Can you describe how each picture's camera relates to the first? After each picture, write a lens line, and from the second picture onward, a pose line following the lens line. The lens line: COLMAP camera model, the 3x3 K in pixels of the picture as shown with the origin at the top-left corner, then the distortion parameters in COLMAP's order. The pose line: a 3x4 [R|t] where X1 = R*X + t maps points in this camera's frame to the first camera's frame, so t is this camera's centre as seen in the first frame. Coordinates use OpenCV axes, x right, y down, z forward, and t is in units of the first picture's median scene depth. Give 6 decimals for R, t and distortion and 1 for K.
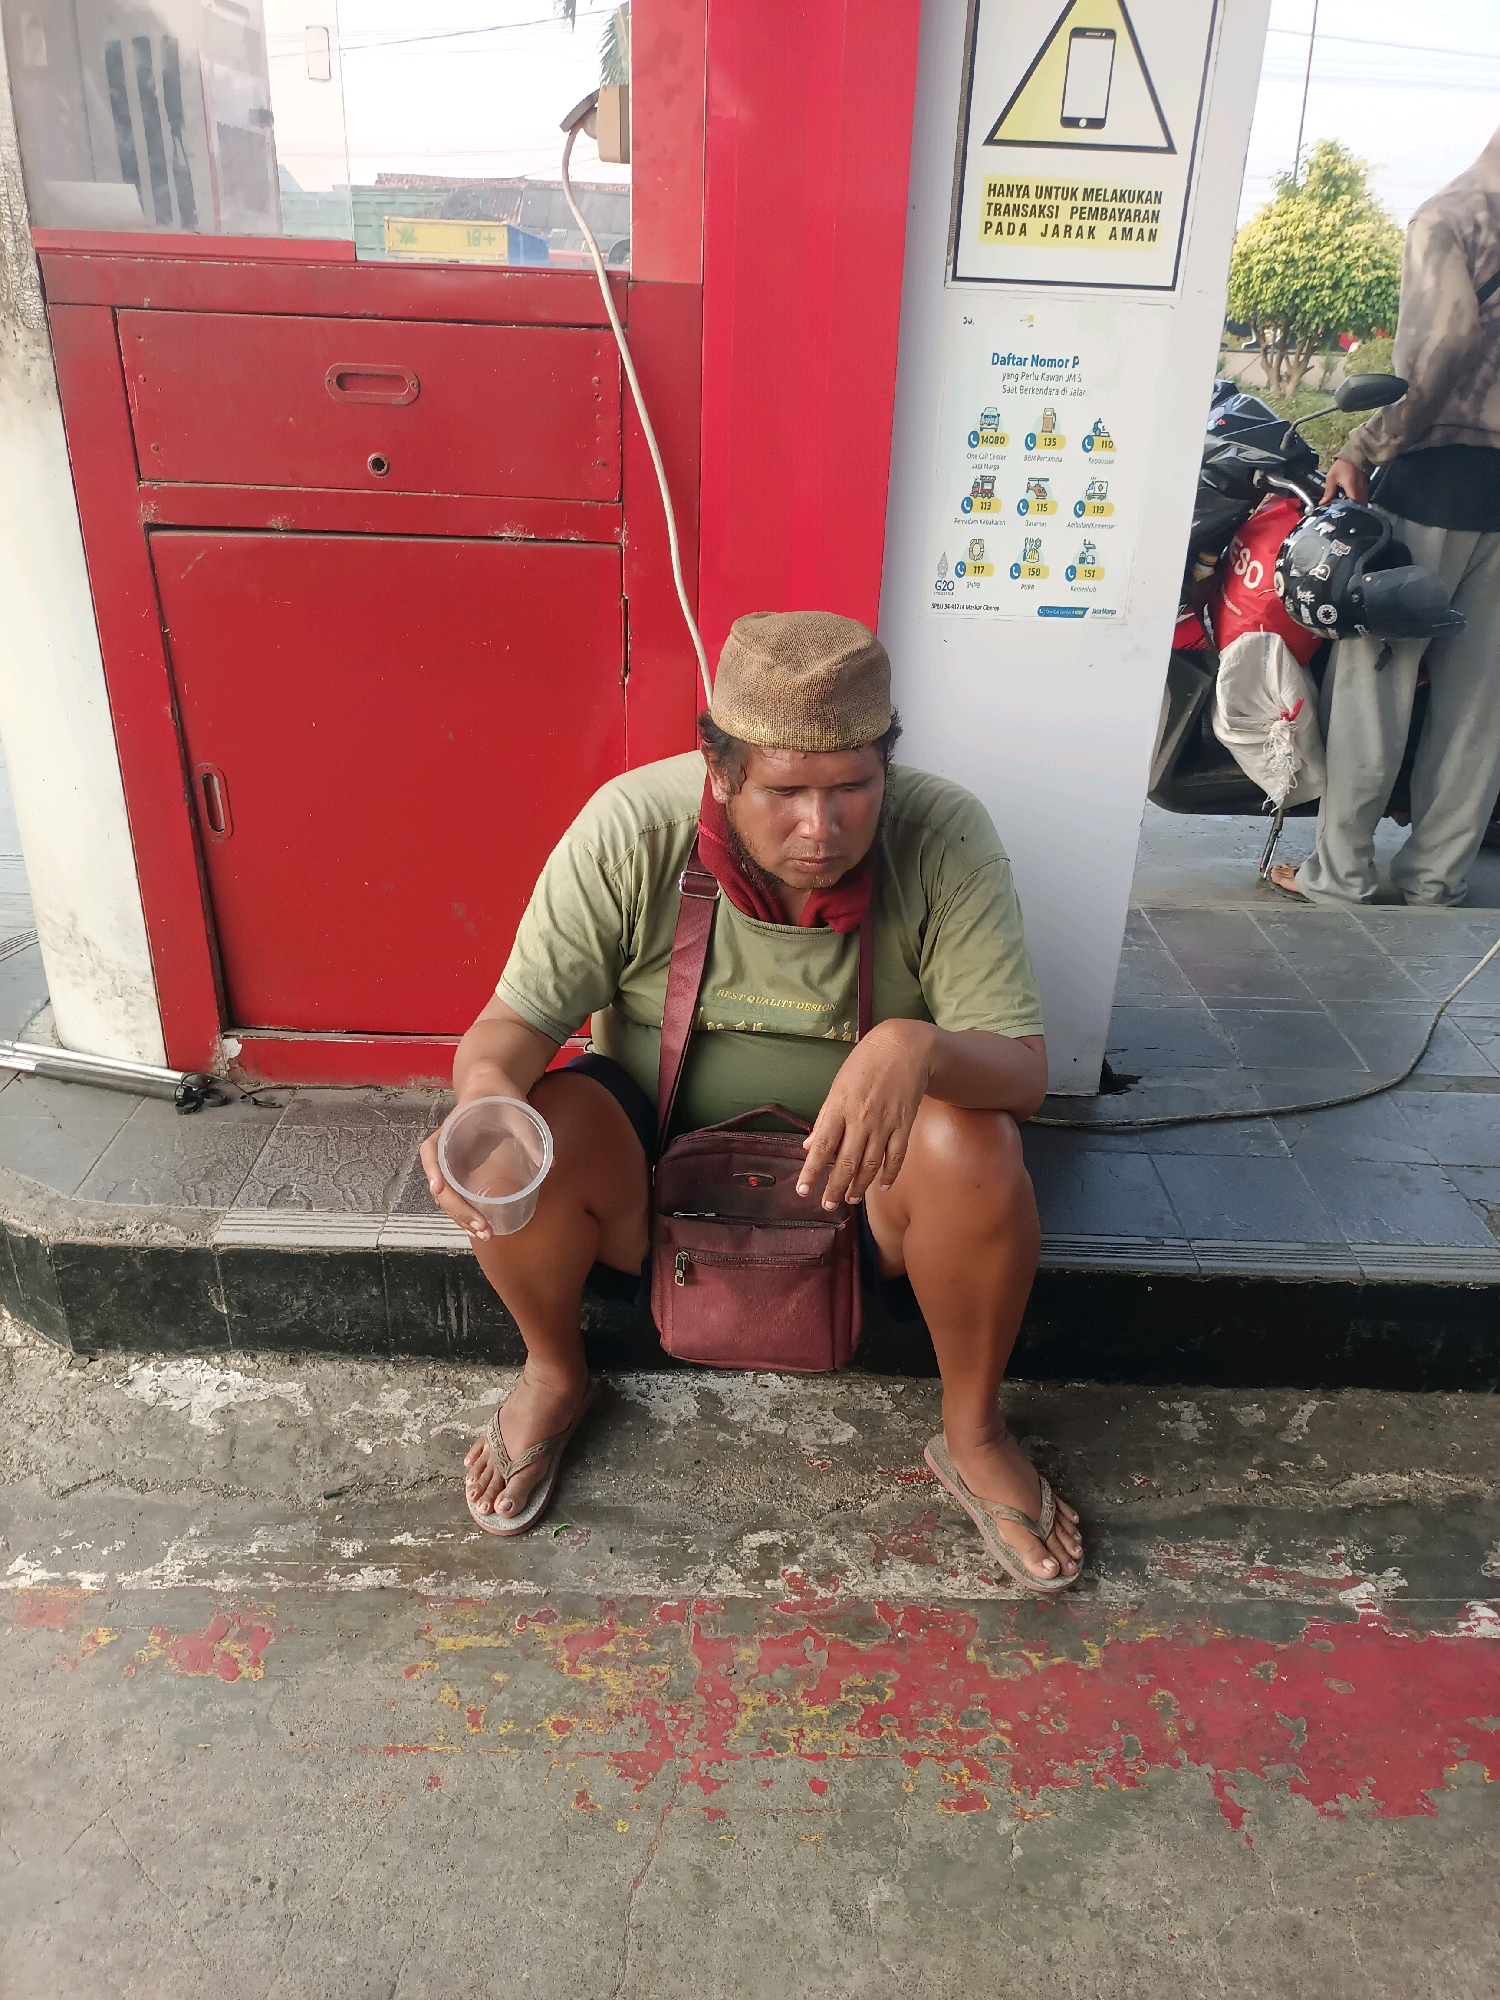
lens RADIAL K [[1460.4, 0, 750.8], [0, 1460.4, 1018.5], [0, 0, 1]] dist [0.092524, -0.159441]
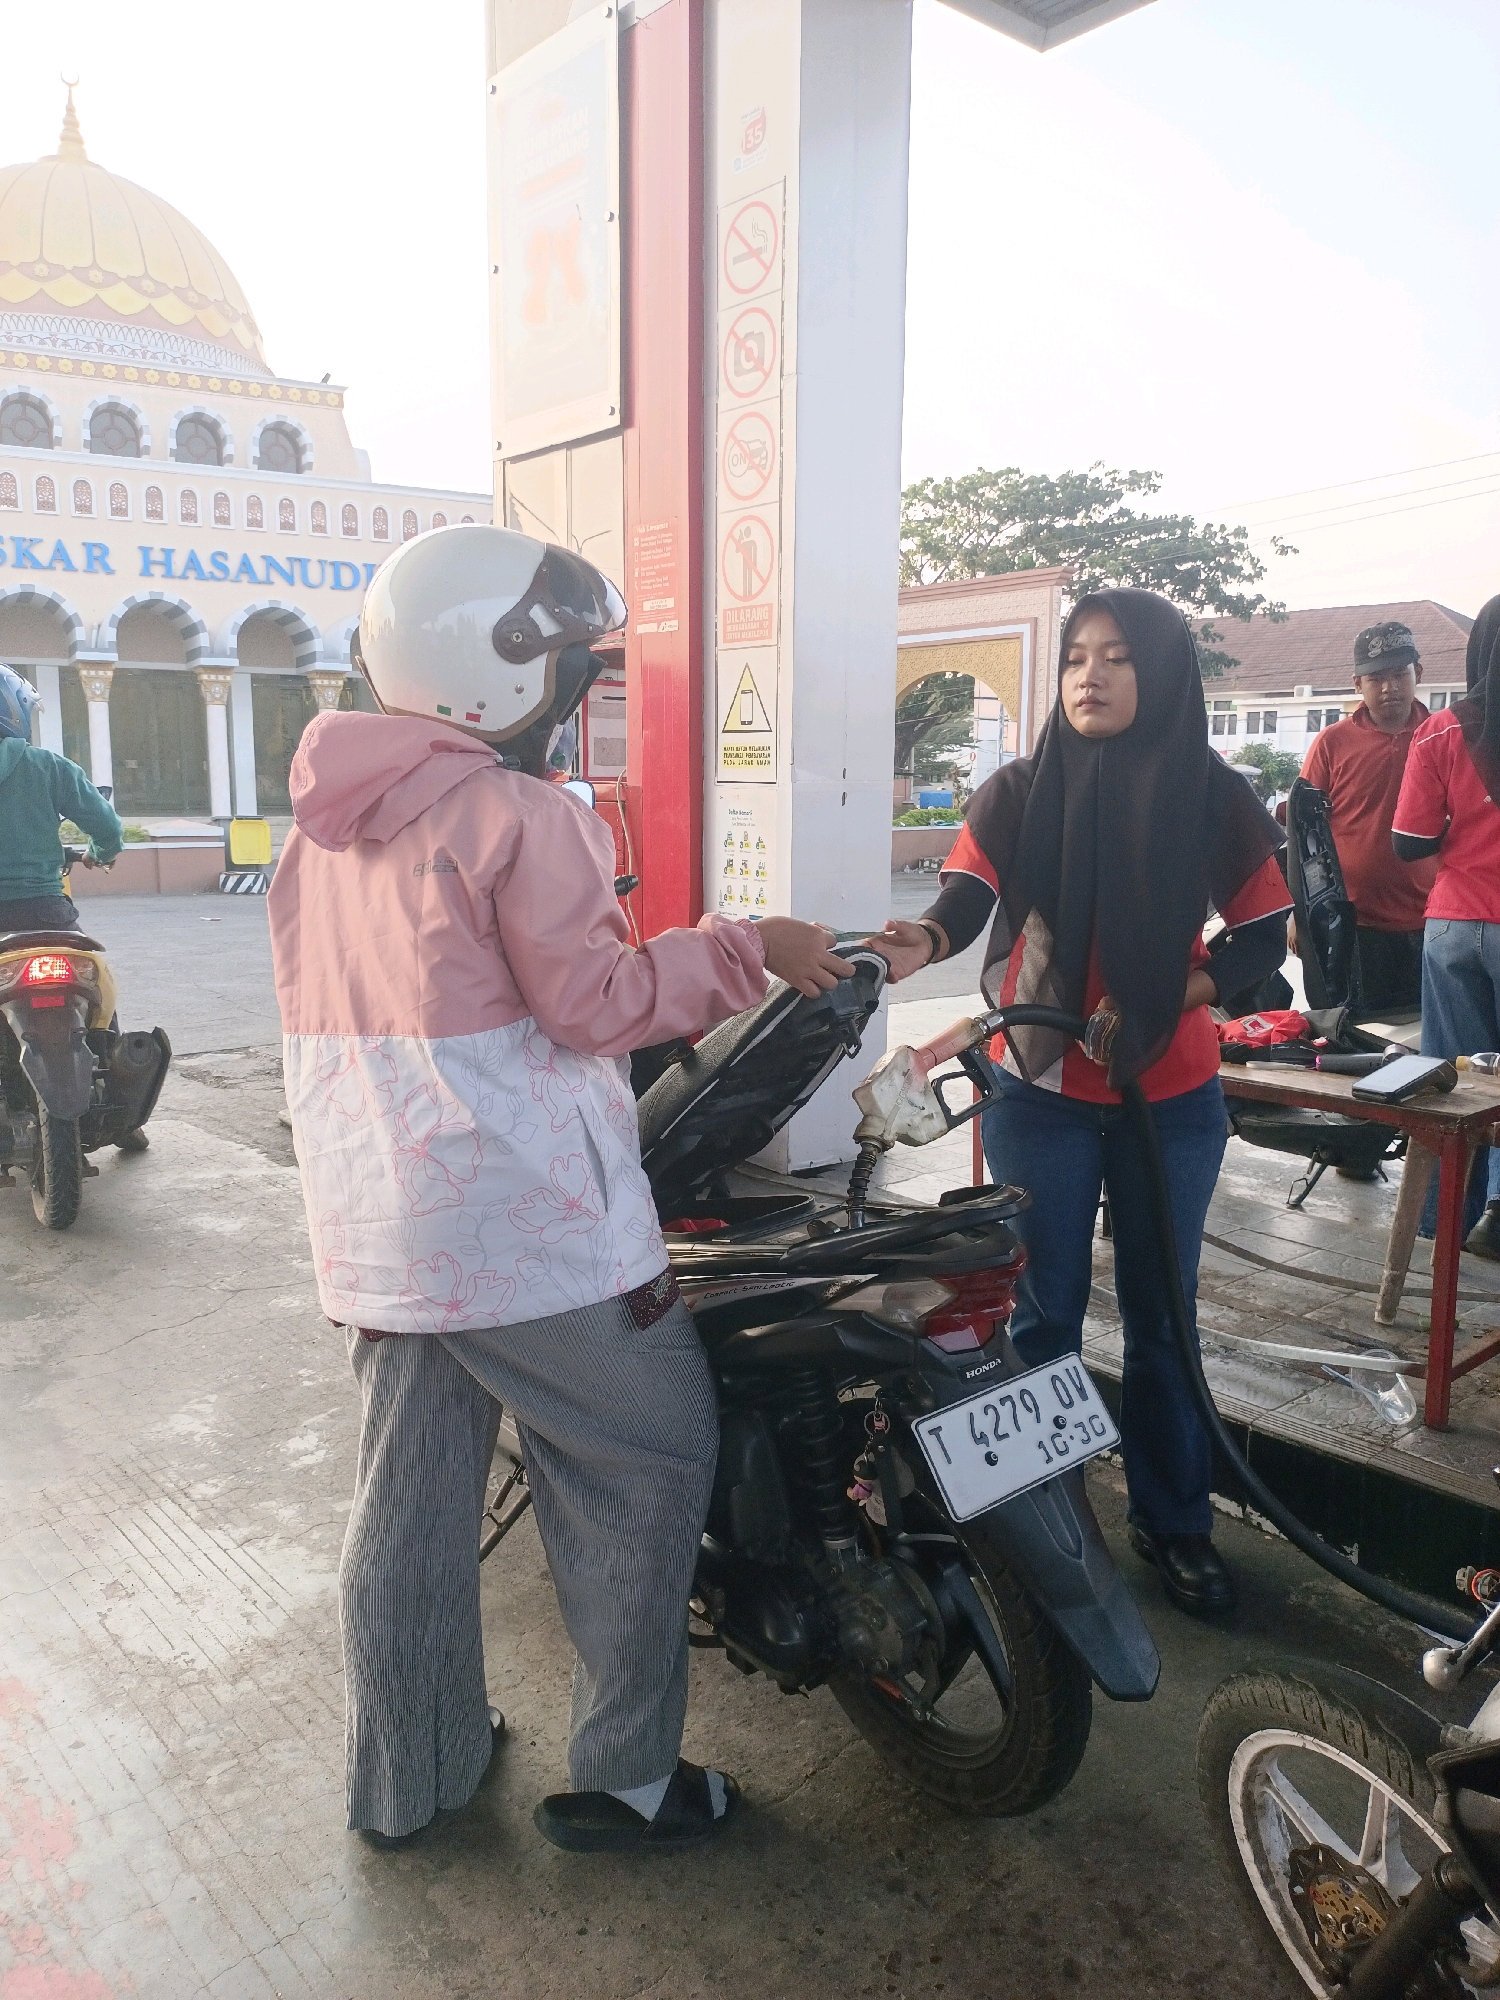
lens RADIAL K [[1469.4, 0, 750.0], [0, 1469.4, 1000.0], [0, 0, 1]] dist [0.055996, -0.087214]
pose [[0.652452, 0.085892, -0.752947, 1.939900], [-0.327811, 0.927780, -0.178223, 0.233532], [0.683262, 0.363106, 0.633488, -0.345116]]
